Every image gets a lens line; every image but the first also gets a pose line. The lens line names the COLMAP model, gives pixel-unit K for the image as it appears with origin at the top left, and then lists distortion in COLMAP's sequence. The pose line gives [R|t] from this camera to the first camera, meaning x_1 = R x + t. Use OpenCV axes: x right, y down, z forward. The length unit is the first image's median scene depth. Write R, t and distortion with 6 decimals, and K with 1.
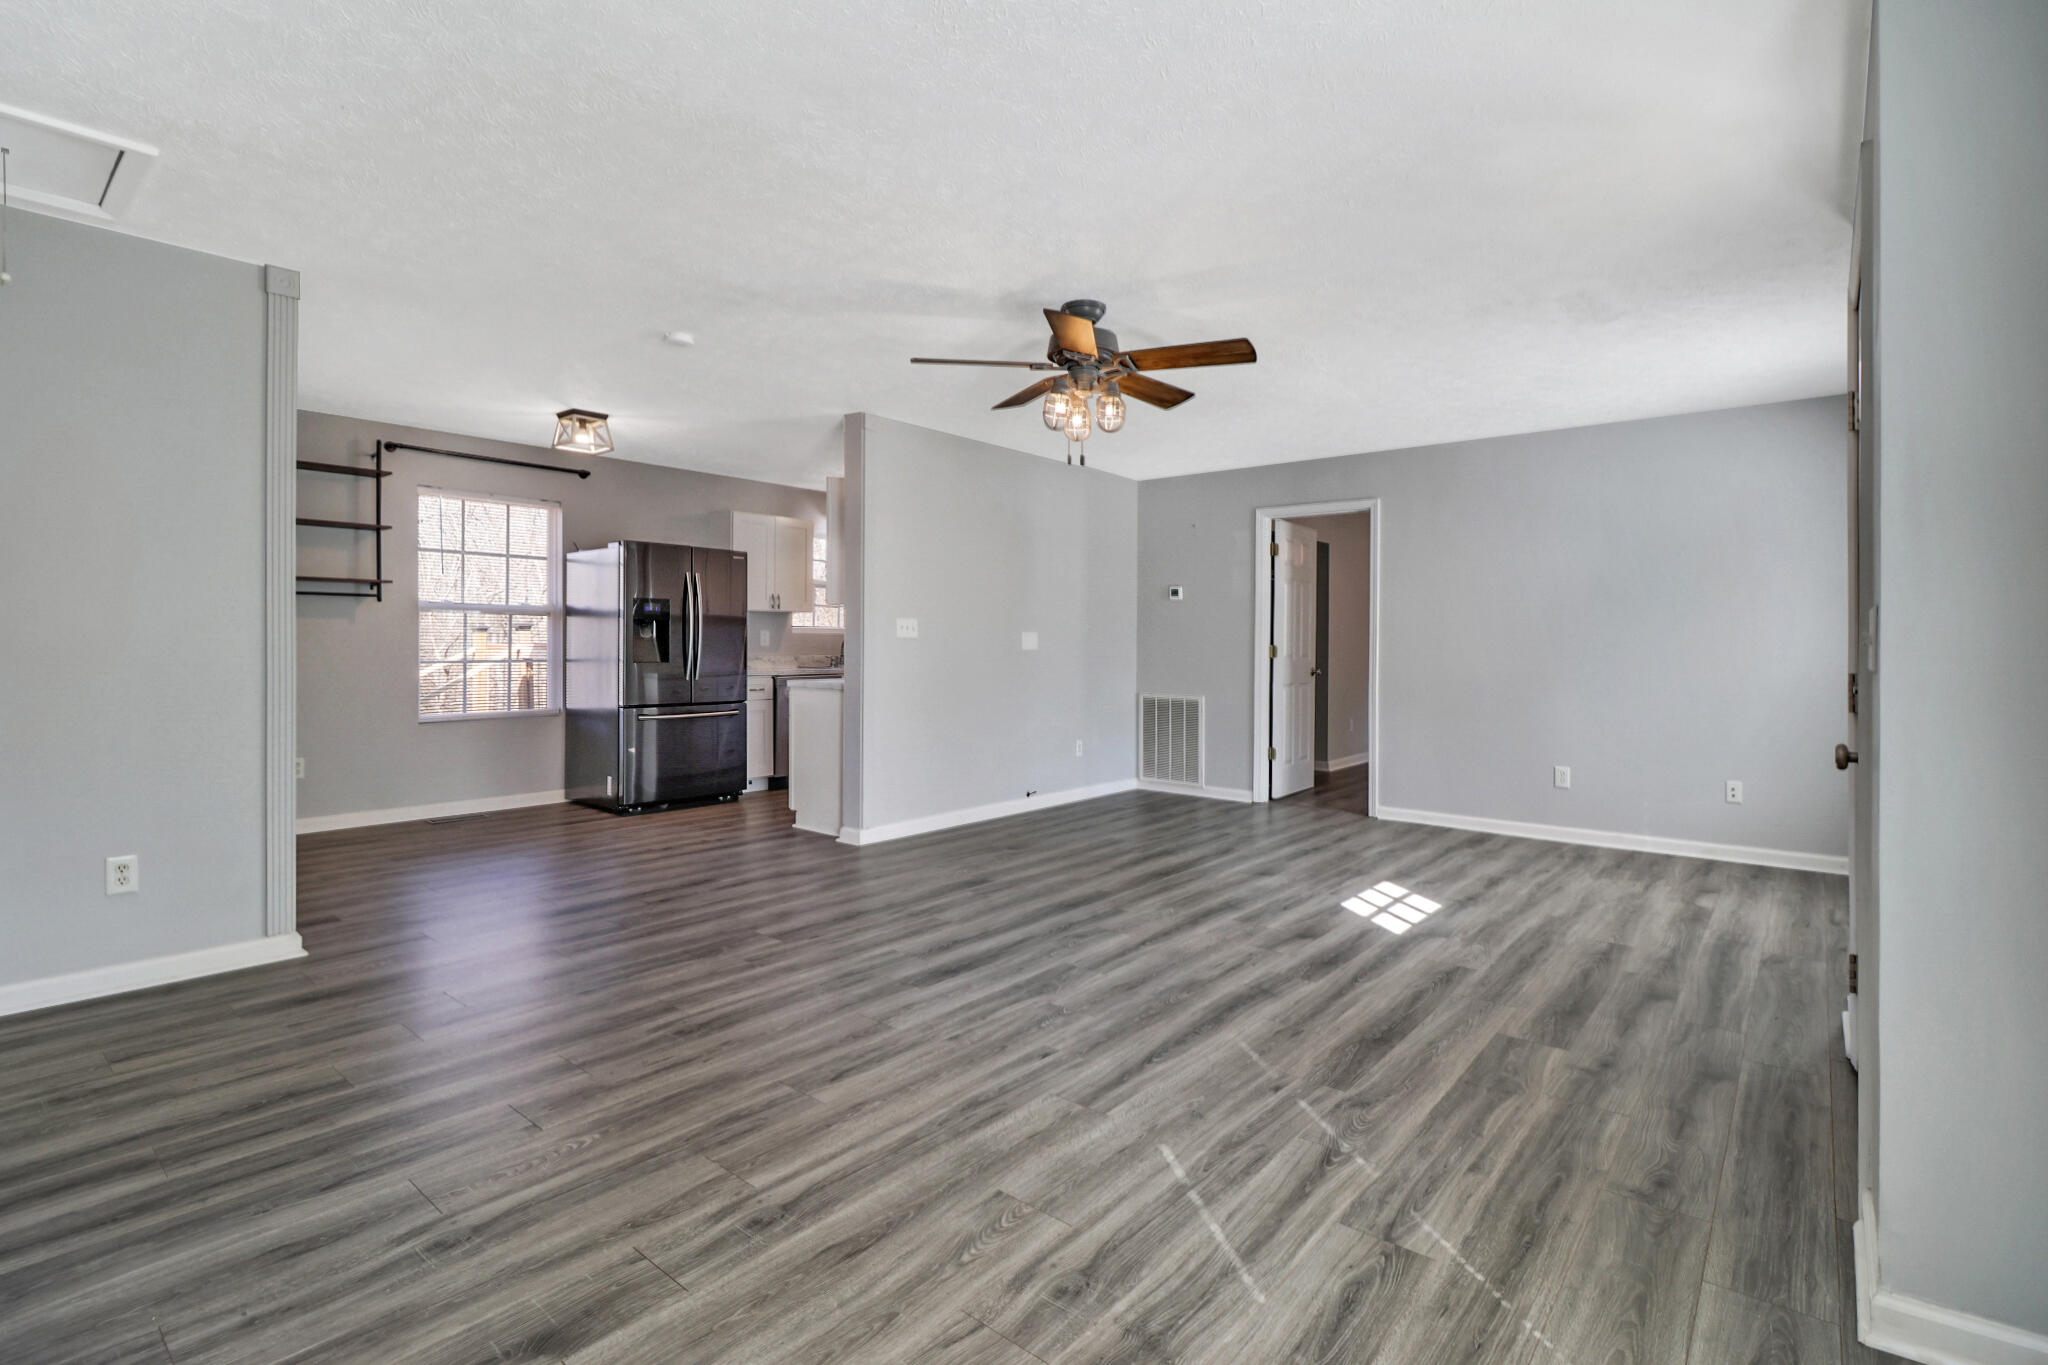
lens RADIAL K [[955.7, 0, 1044.0], [0, 955.7, 661.5], [0, 0, 1]] dist [-0.010359, -0.006698]
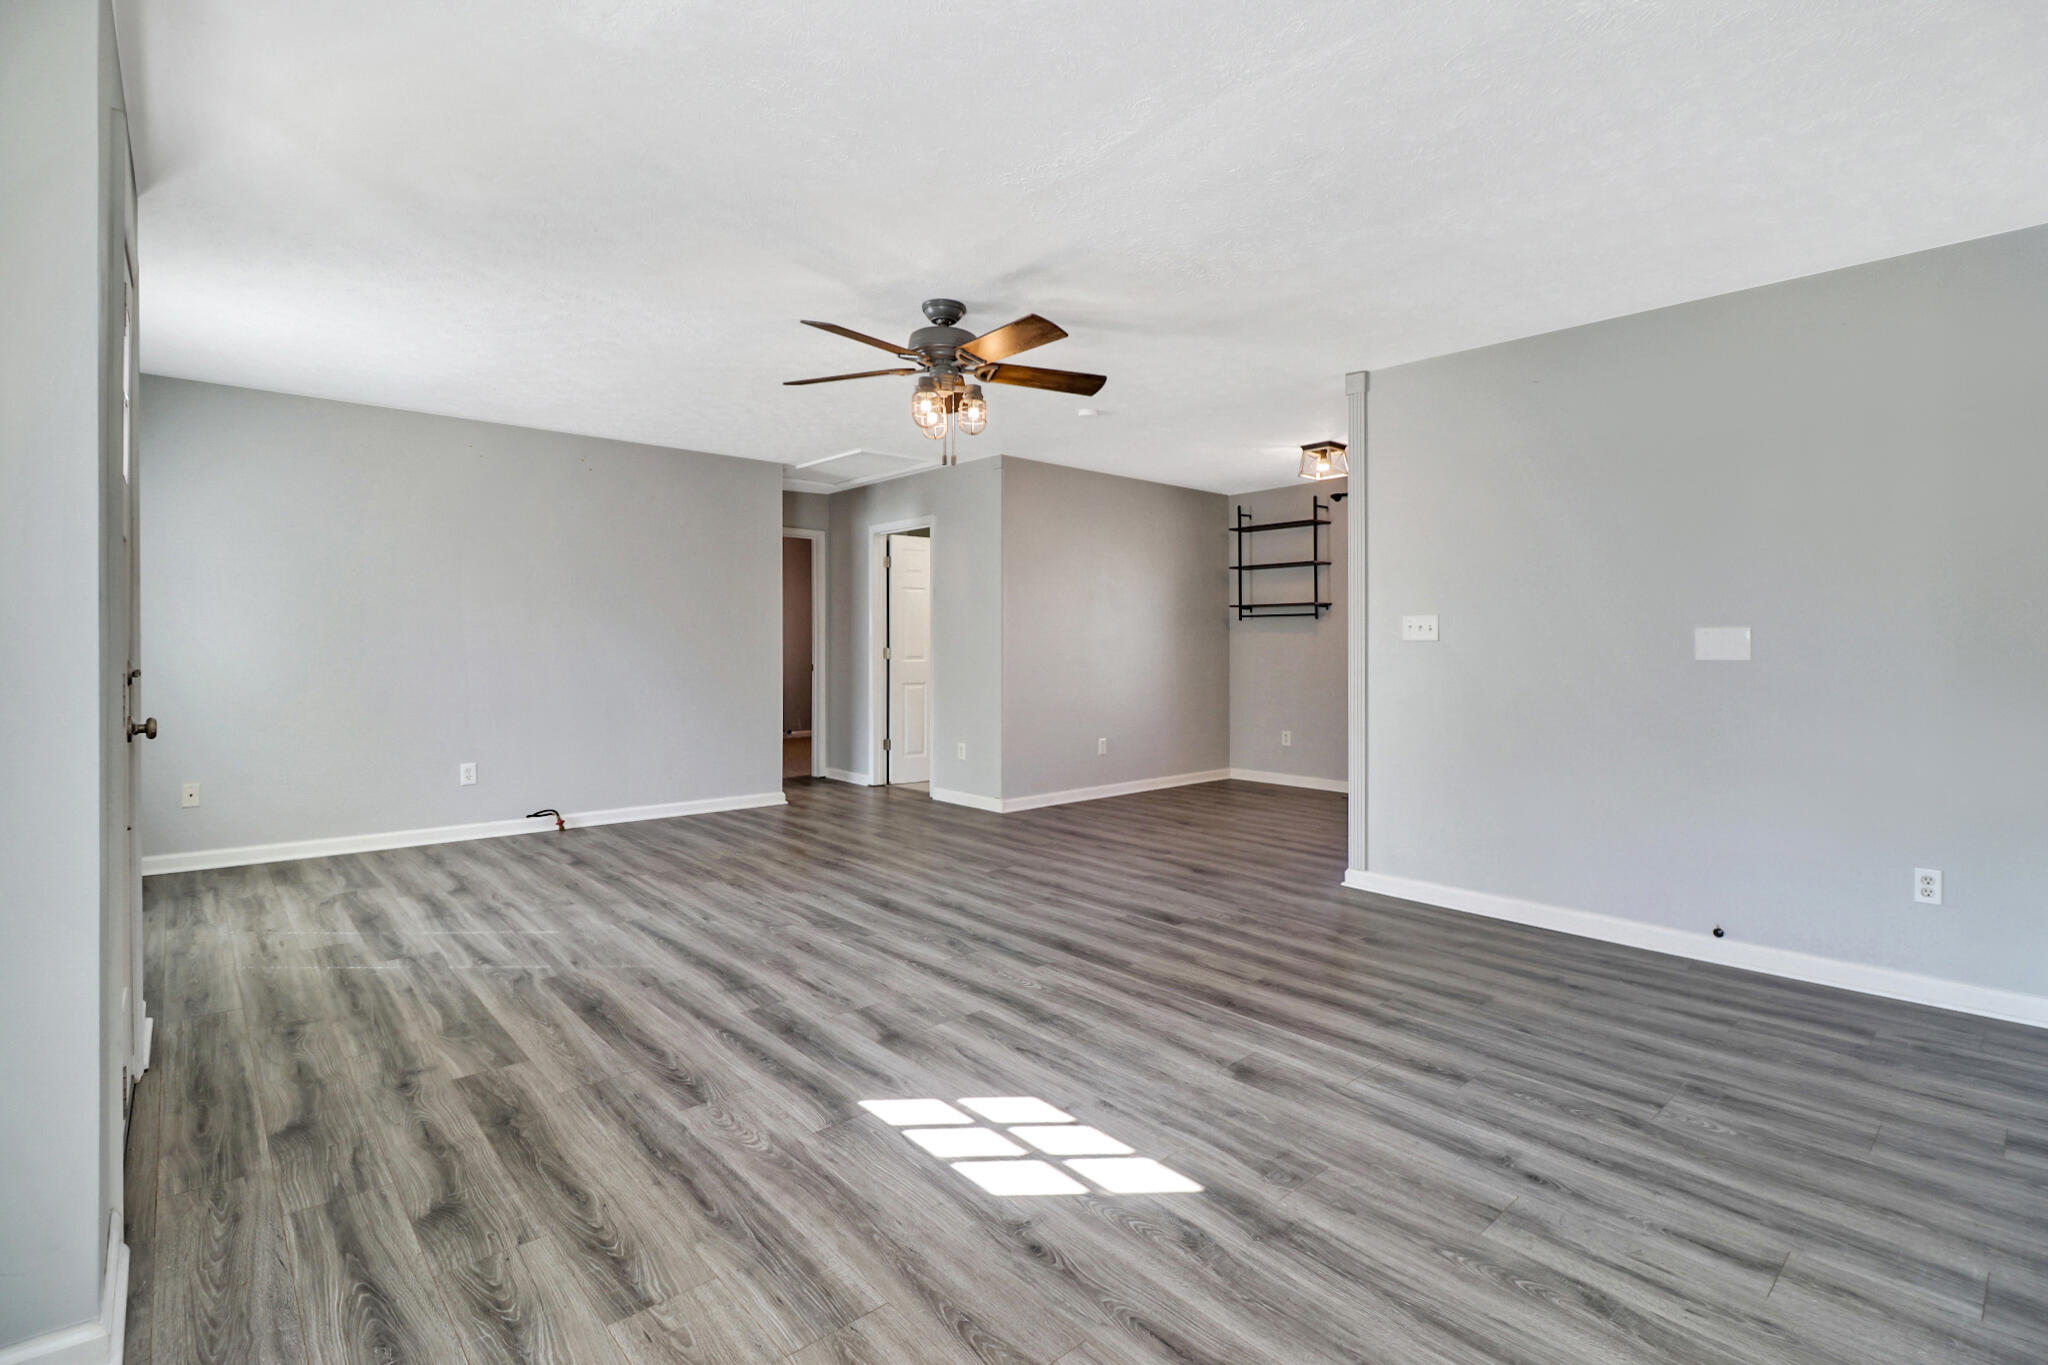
lens RADIAL K [[955.7, 0, 1025.1], [0, 955.7, 647.9], [0, 0, 1]] dist [-0.010359, -0.006698]
pose [[-0.158799, -0.007740, -0.987281, 1.325610], [-0.020353, 0.999782, -0.004565, -0.017748], [0.987101, 0.019369, -0.158922, 1.624849]]
